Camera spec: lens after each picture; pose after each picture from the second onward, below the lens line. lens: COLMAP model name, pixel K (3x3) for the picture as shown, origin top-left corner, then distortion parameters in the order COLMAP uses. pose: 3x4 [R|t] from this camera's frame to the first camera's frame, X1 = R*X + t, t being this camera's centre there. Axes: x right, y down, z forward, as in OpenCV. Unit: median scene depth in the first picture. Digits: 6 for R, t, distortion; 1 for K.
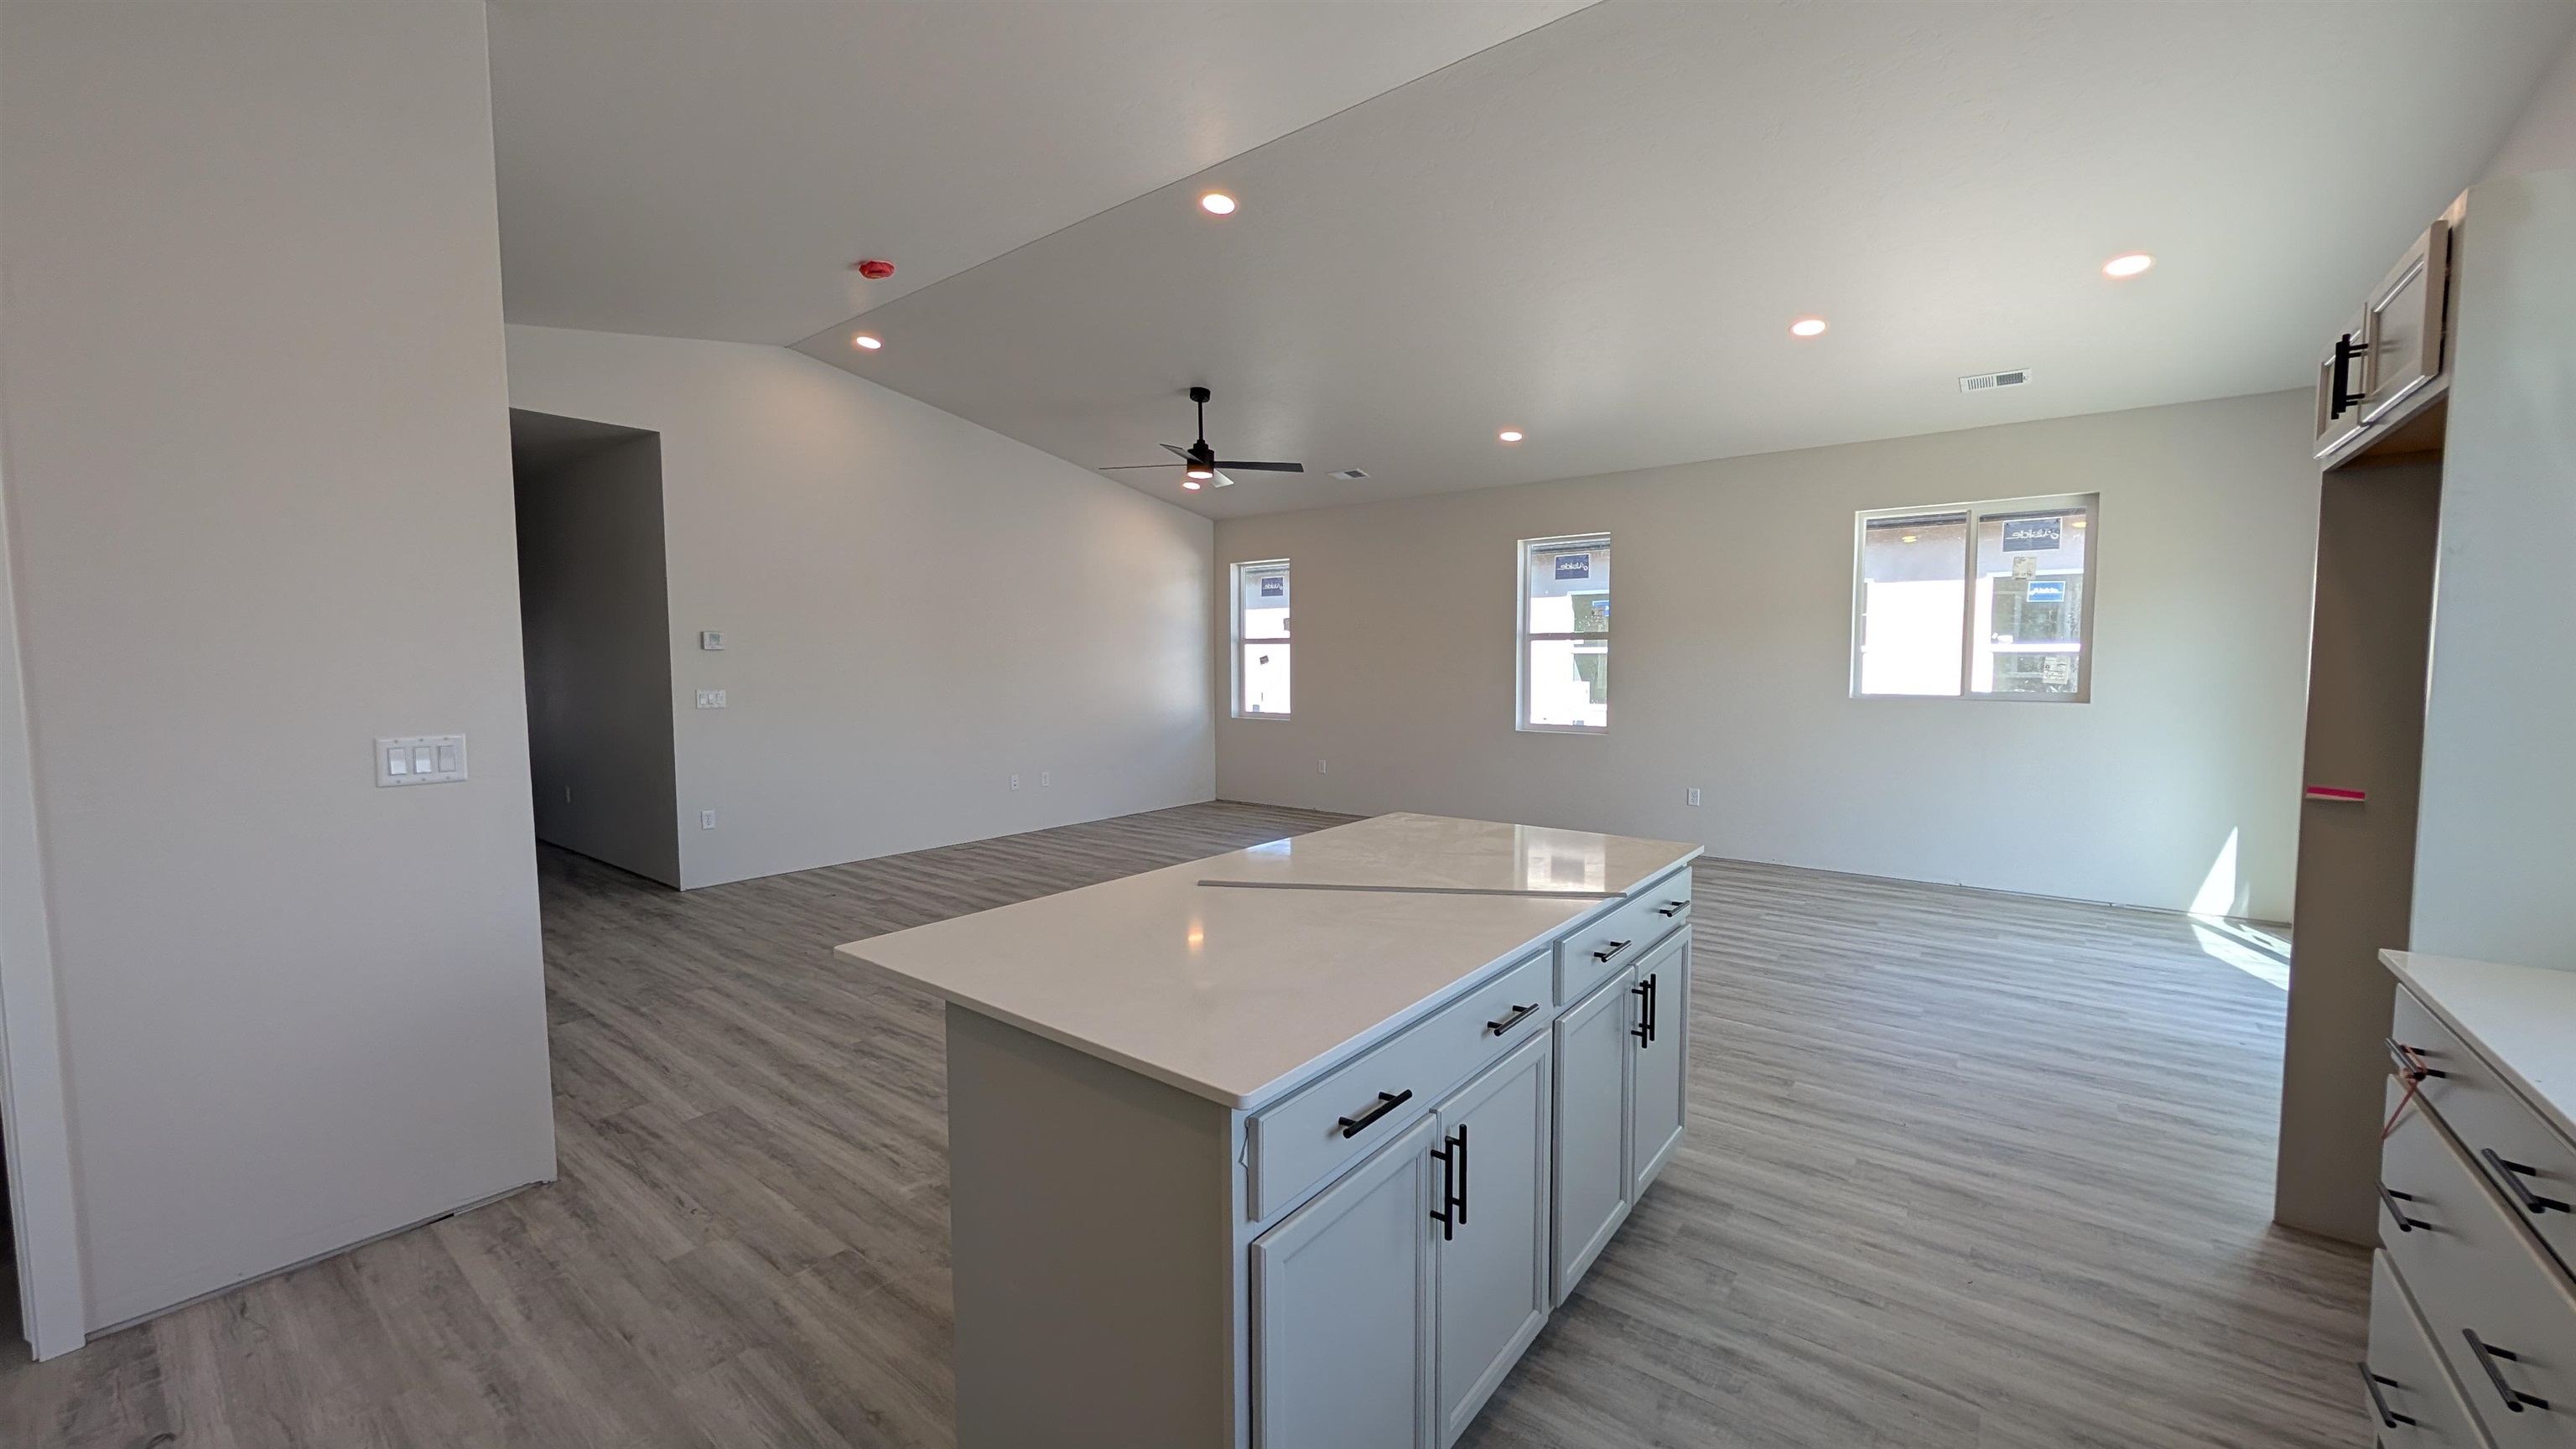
lens RADIAL K [[972.8, 0, 1288.0], [0, 972.8, 724.5], [0, 0, 1]] dist [0.010219, 0.000118]
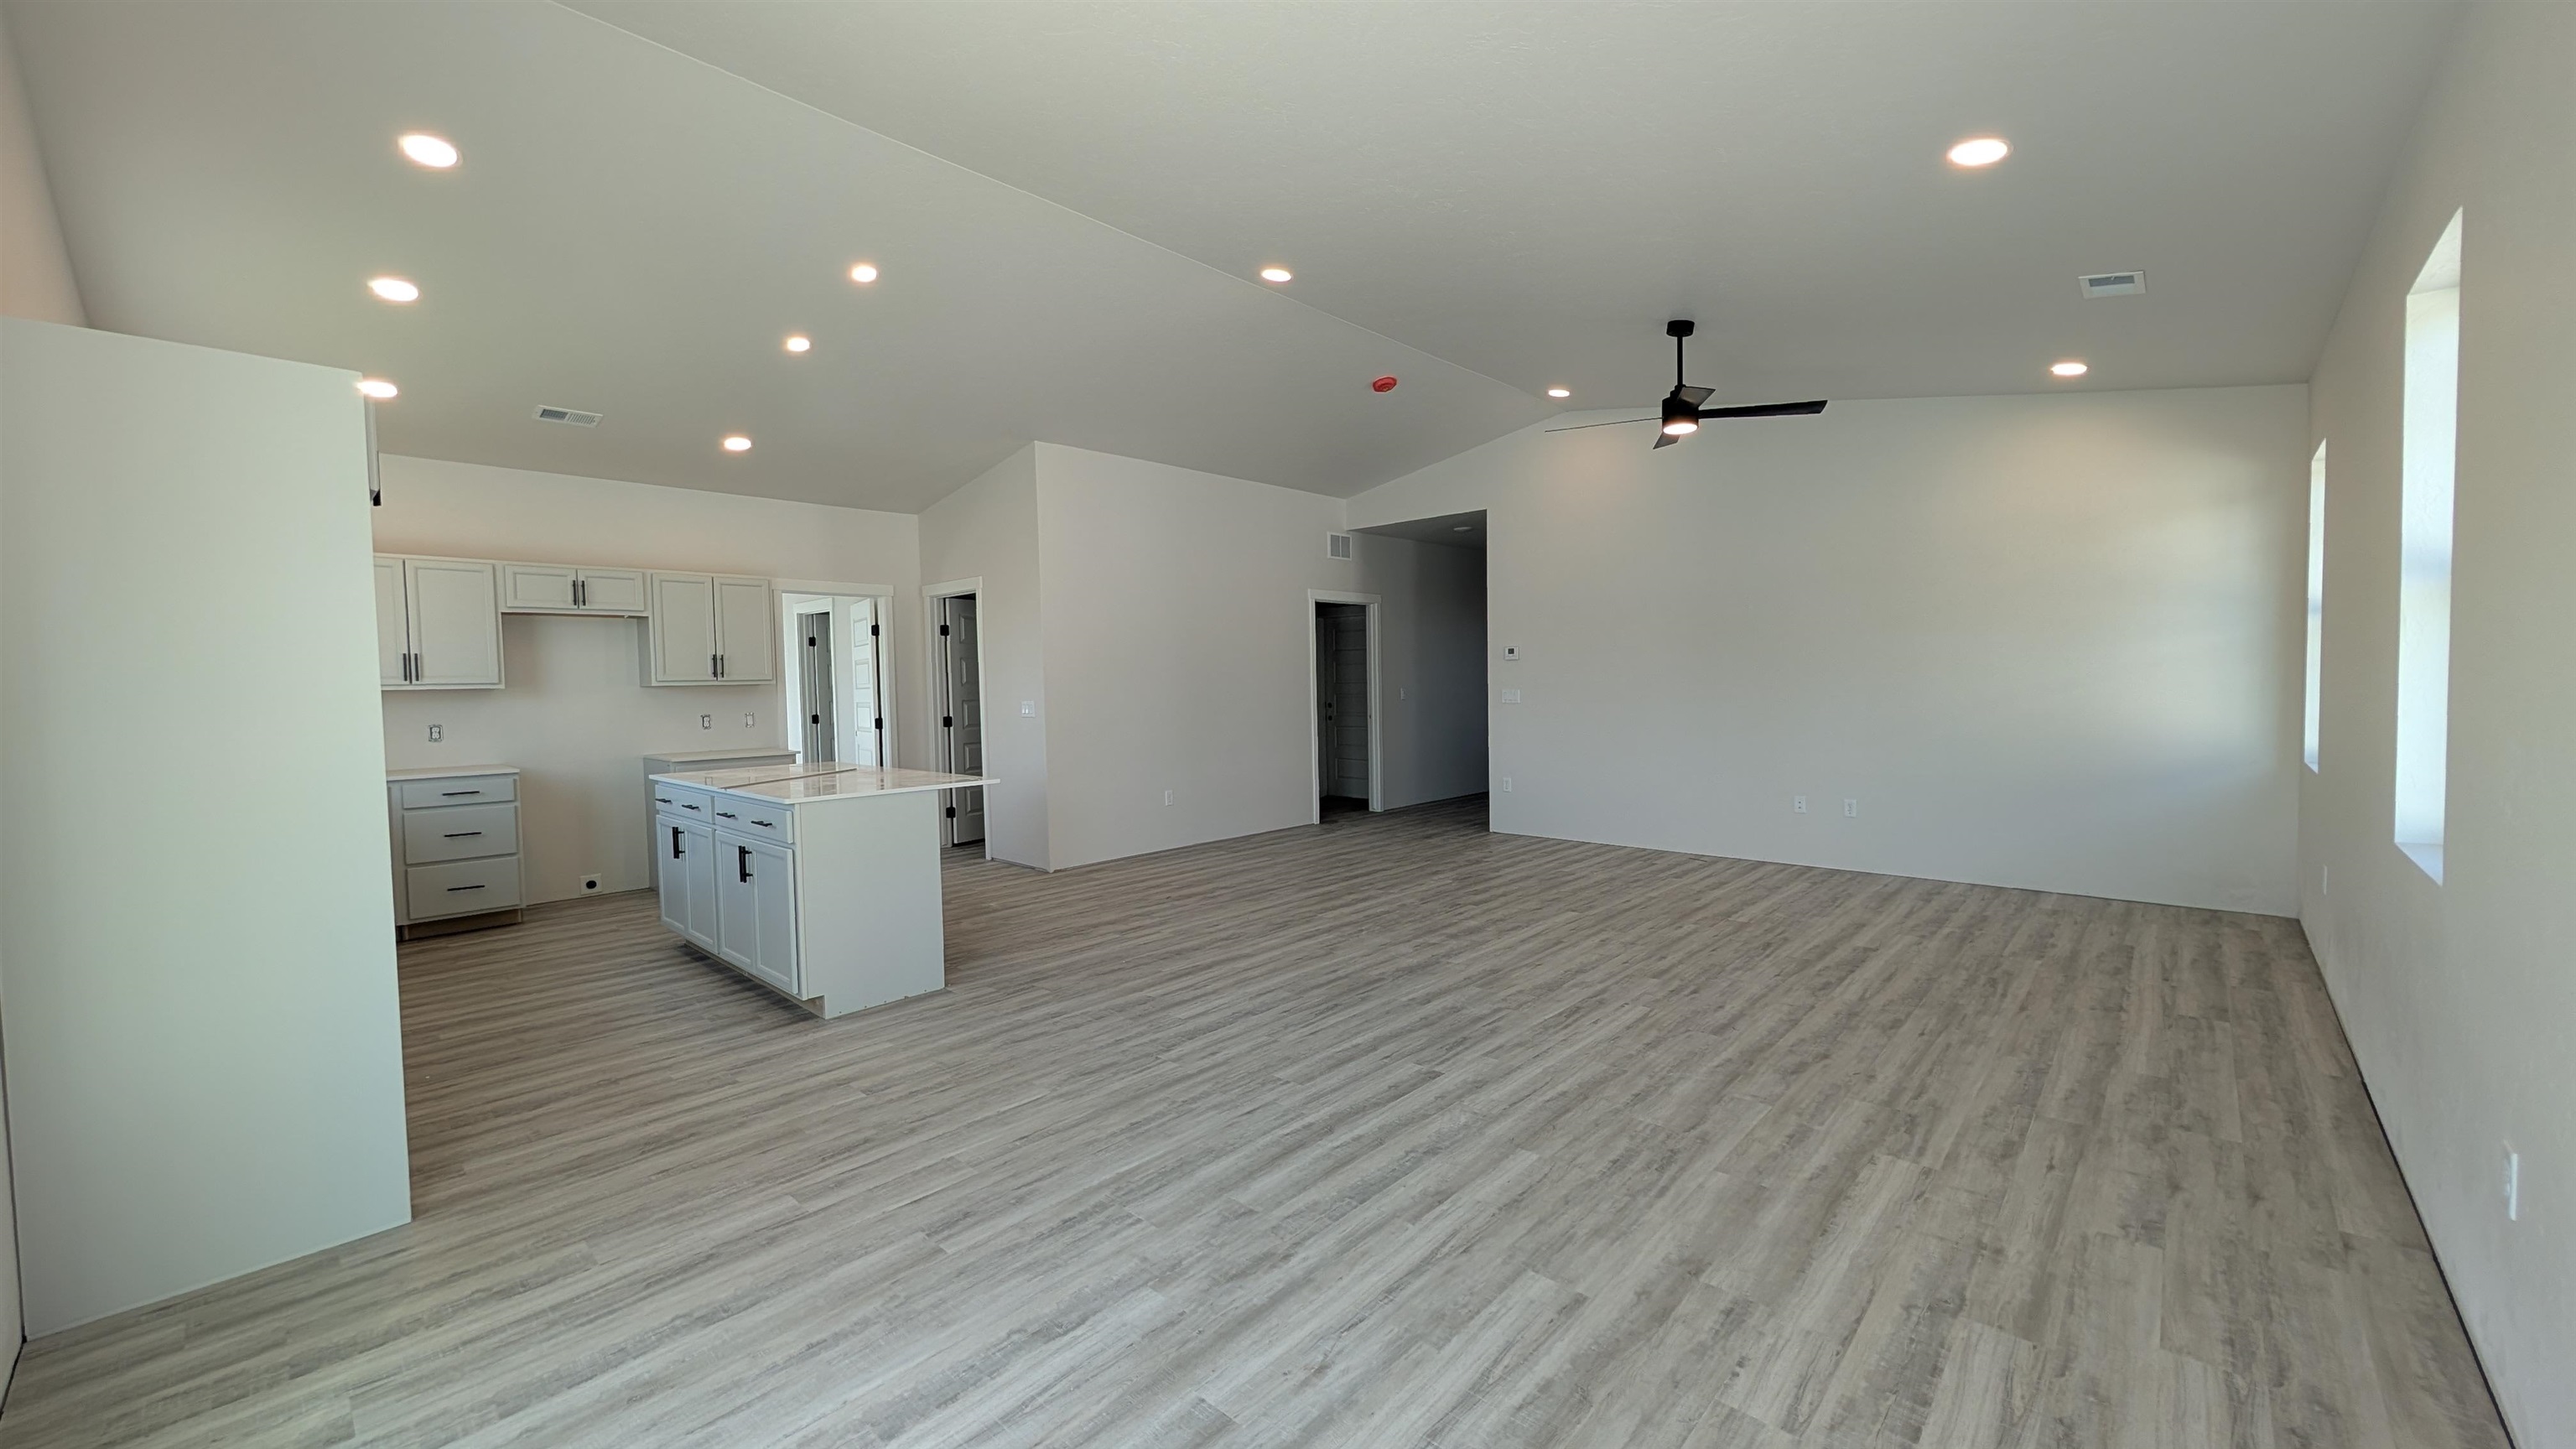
lens RADIAL K [[972.8, 0, 1288.0], [0, 972.8, 724.5], [0, 0, 1]] dist [0.010219, 0.000118]
pose [[-0.088536, 0.046787, -0.994974, 1.536349], [-0.045156, 0.997681, 0.050933, -0.084536], [0.995049, 0.049438, -0.086218, 1.582039]]
